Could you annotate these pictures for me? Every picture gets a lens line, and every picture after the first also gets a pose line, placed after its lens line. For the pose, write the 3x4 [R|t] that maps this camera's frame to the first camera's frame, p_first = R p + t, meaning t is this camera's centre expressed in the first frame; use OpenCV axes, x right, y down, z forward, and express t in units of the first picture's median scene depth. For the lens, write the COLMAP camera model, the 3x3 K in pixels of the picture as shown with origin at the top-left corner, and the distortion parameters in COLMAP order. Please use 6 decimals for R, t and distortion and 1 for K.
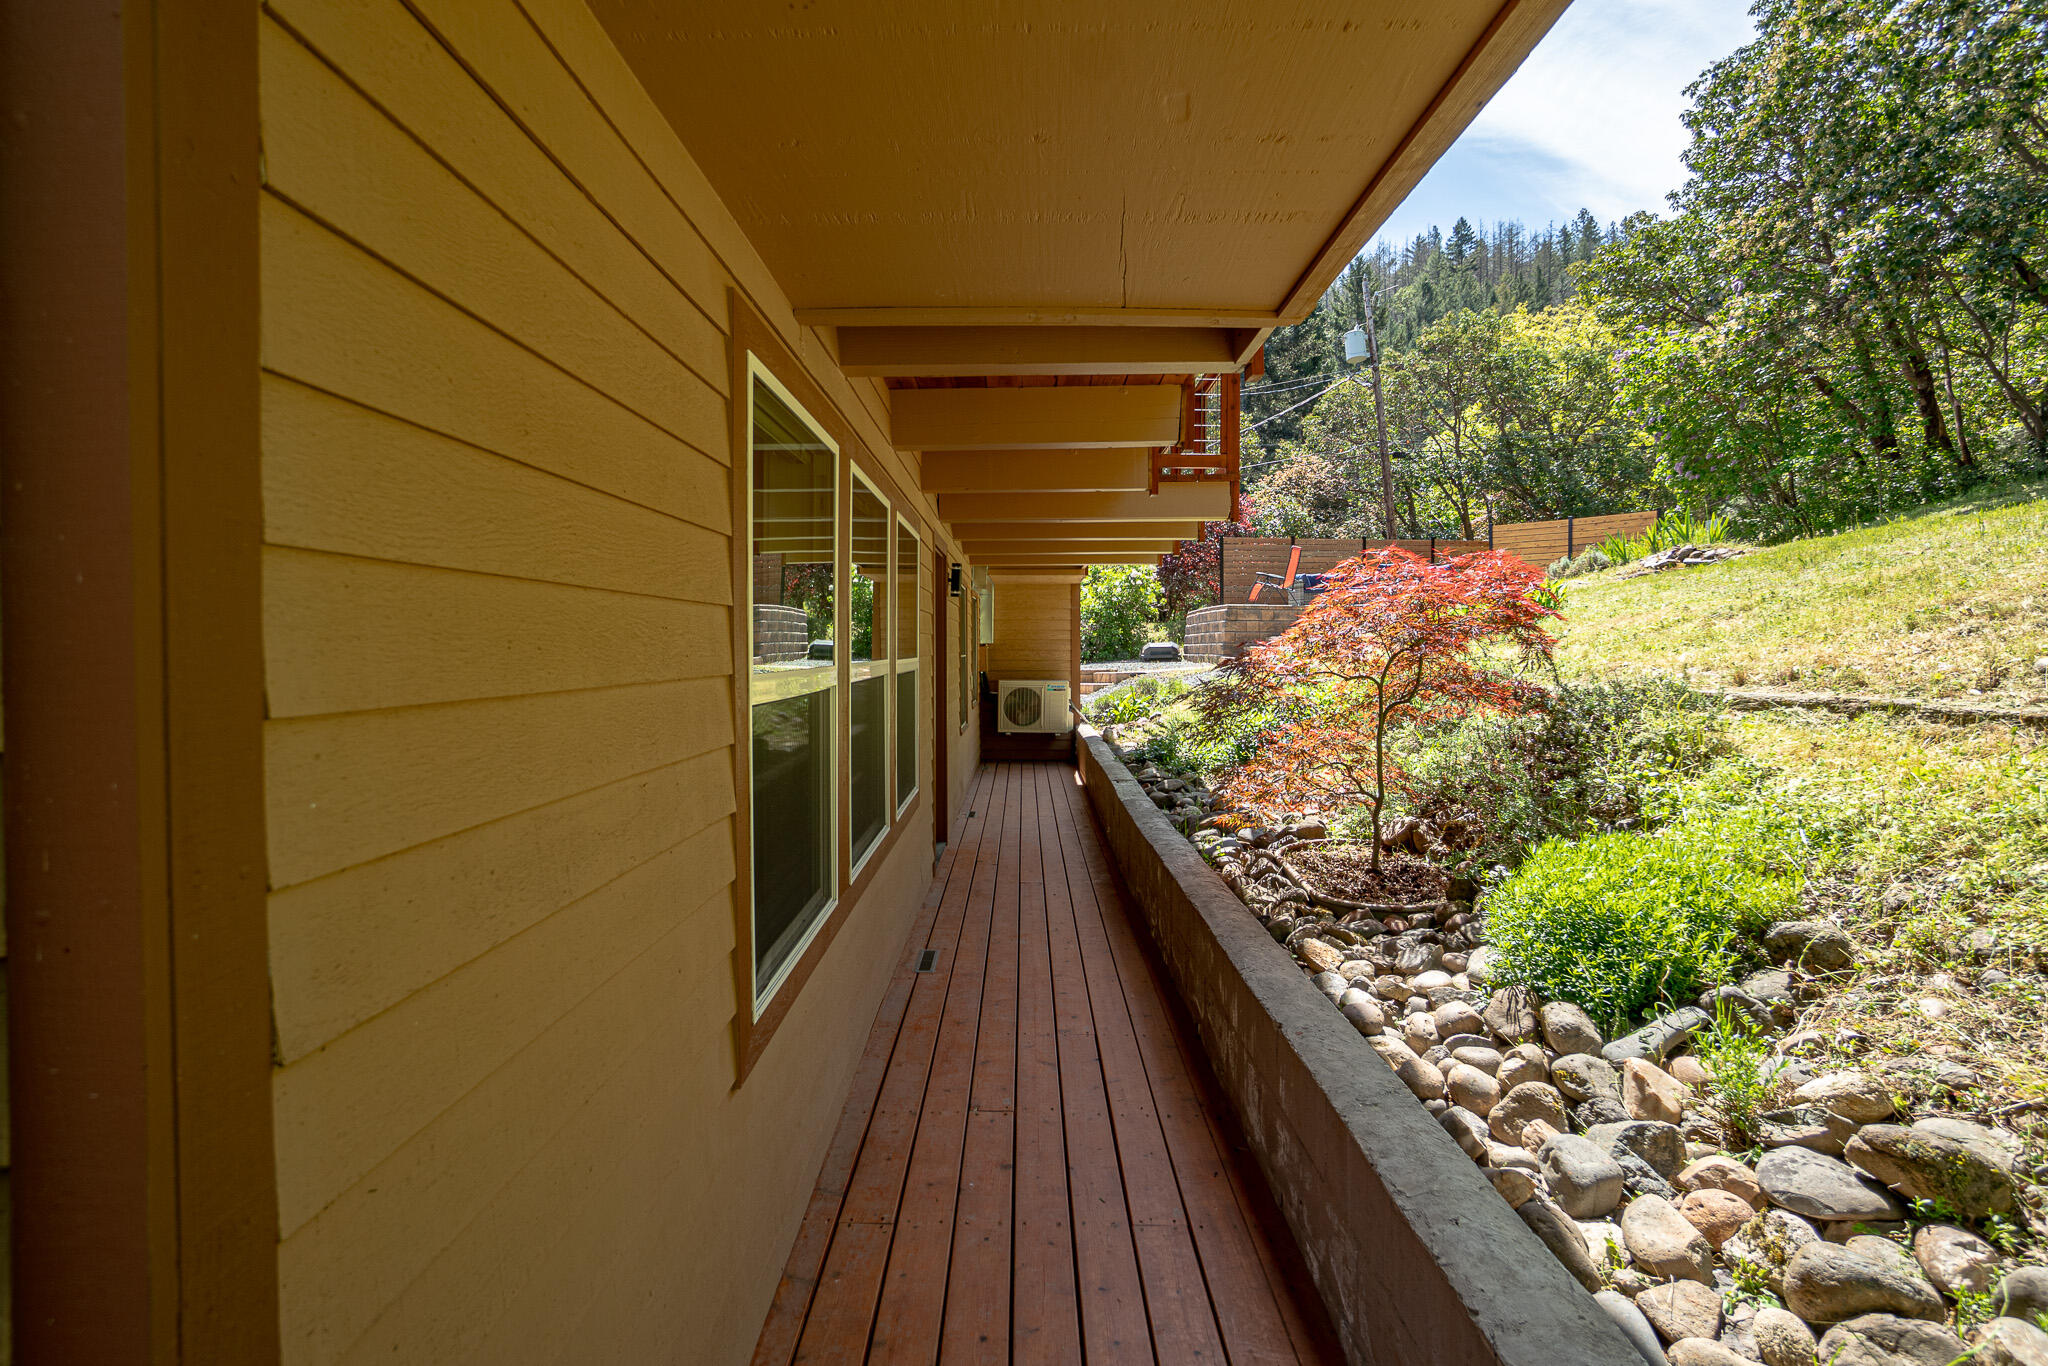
lens RADIAL K [[987.5, 0, 1021.7], [0, 987.5, 677.1], [0, 0, 1]] dist [-0.031394, 0.007137]
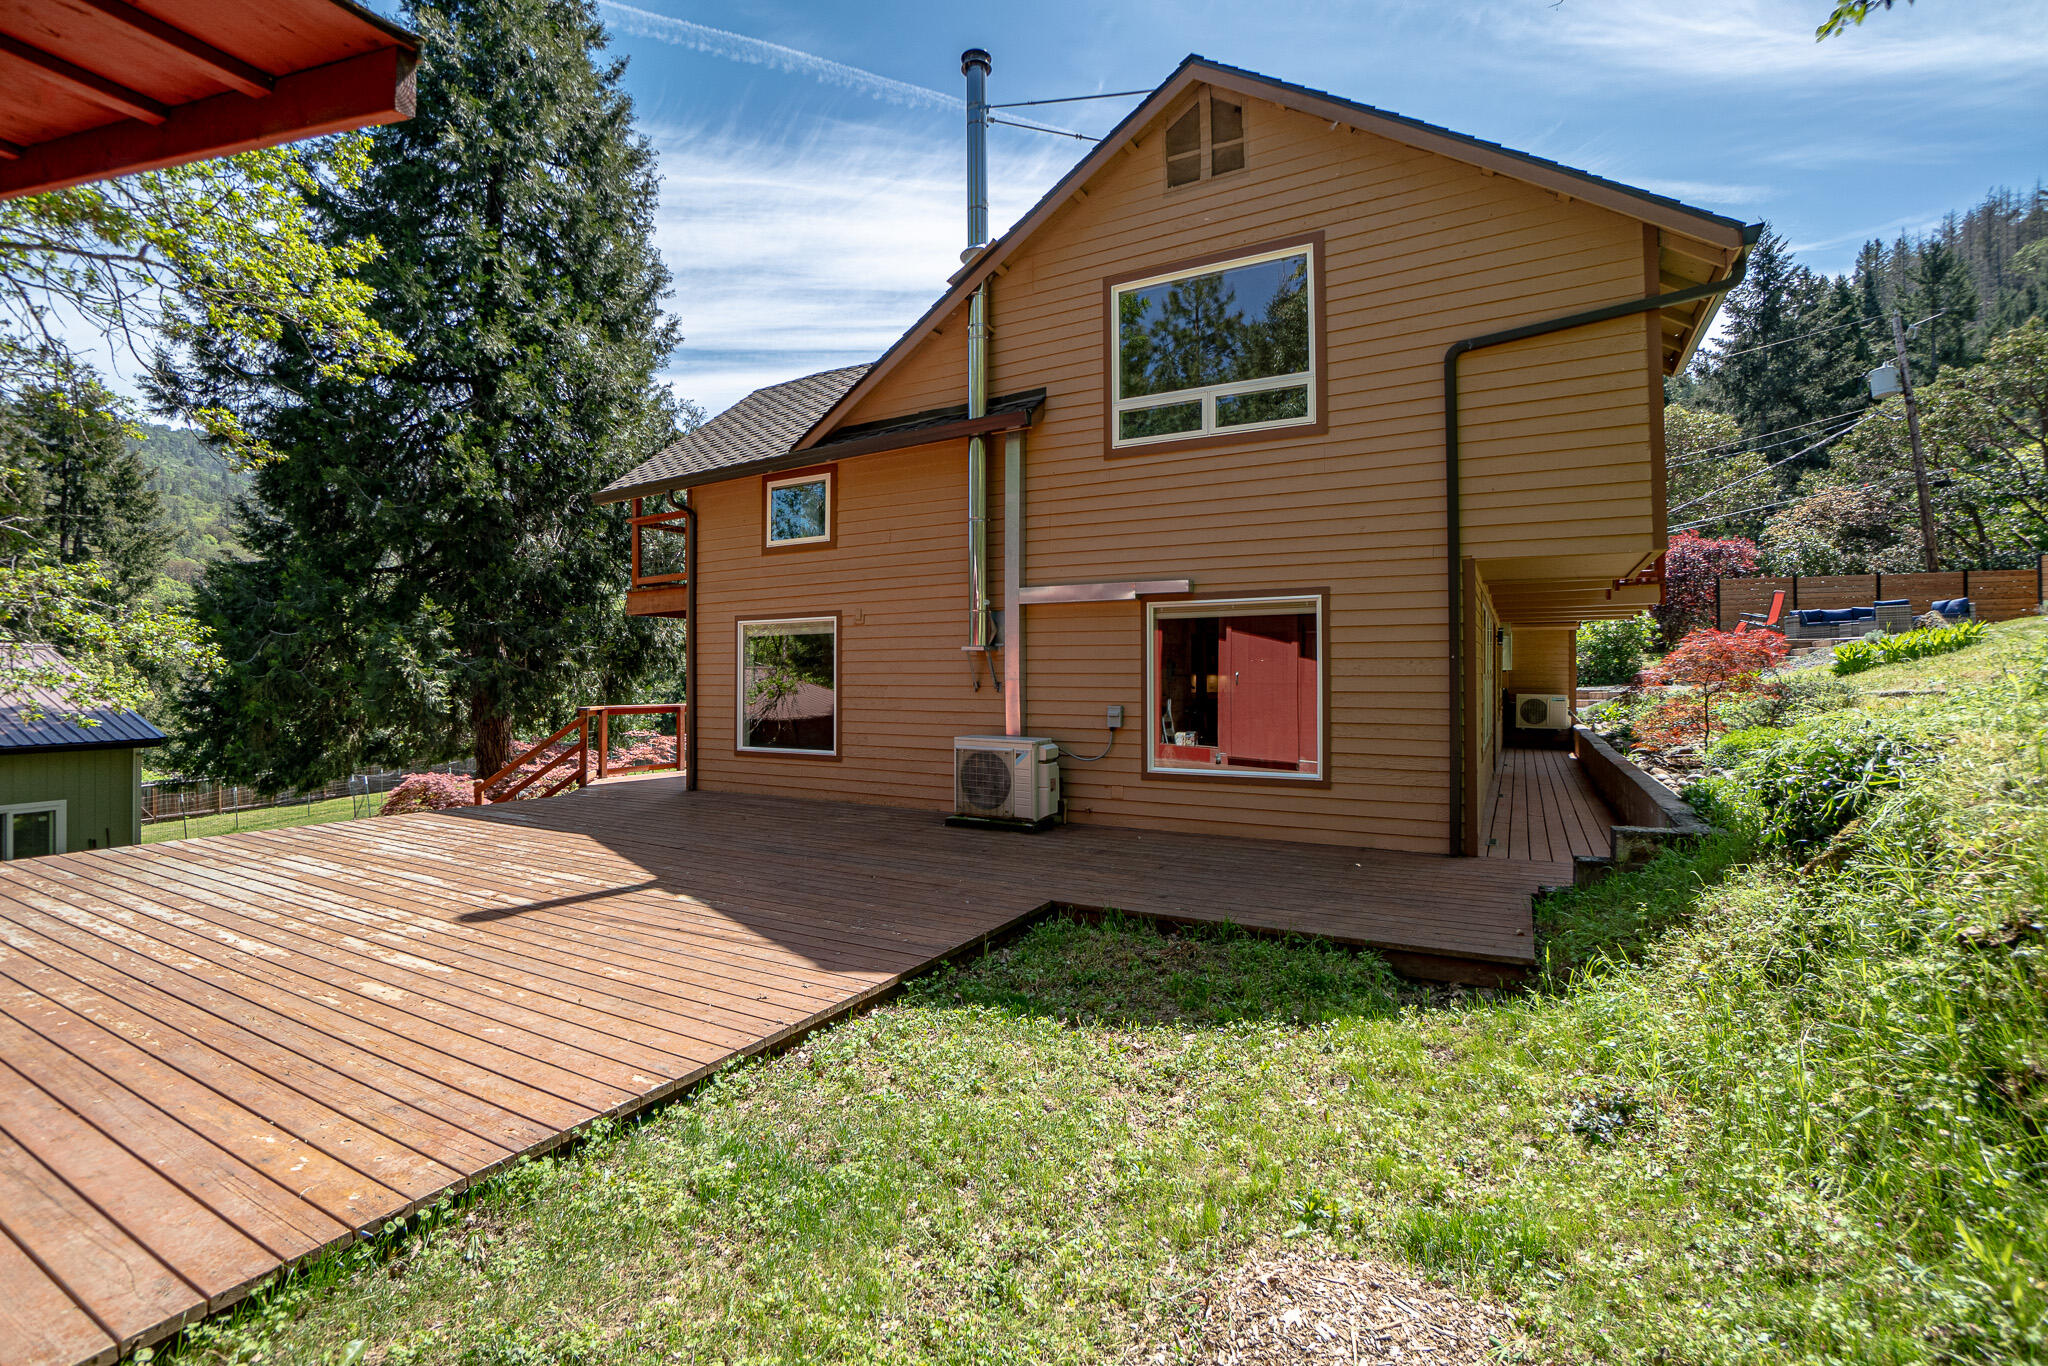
lens RADIAL K [[906.3, 0, 1035.8], [0, 906.3, 673.8], [0, 0, 1]] dist [-0.062758, 0.021215]
pose [[0.880292, 0.006773, -0.474385, -0.013655], [-0.020711, 0.999493, -0.024163, 0.011669], [0.473981, 0.031095, 0.879986, -0.330029]]
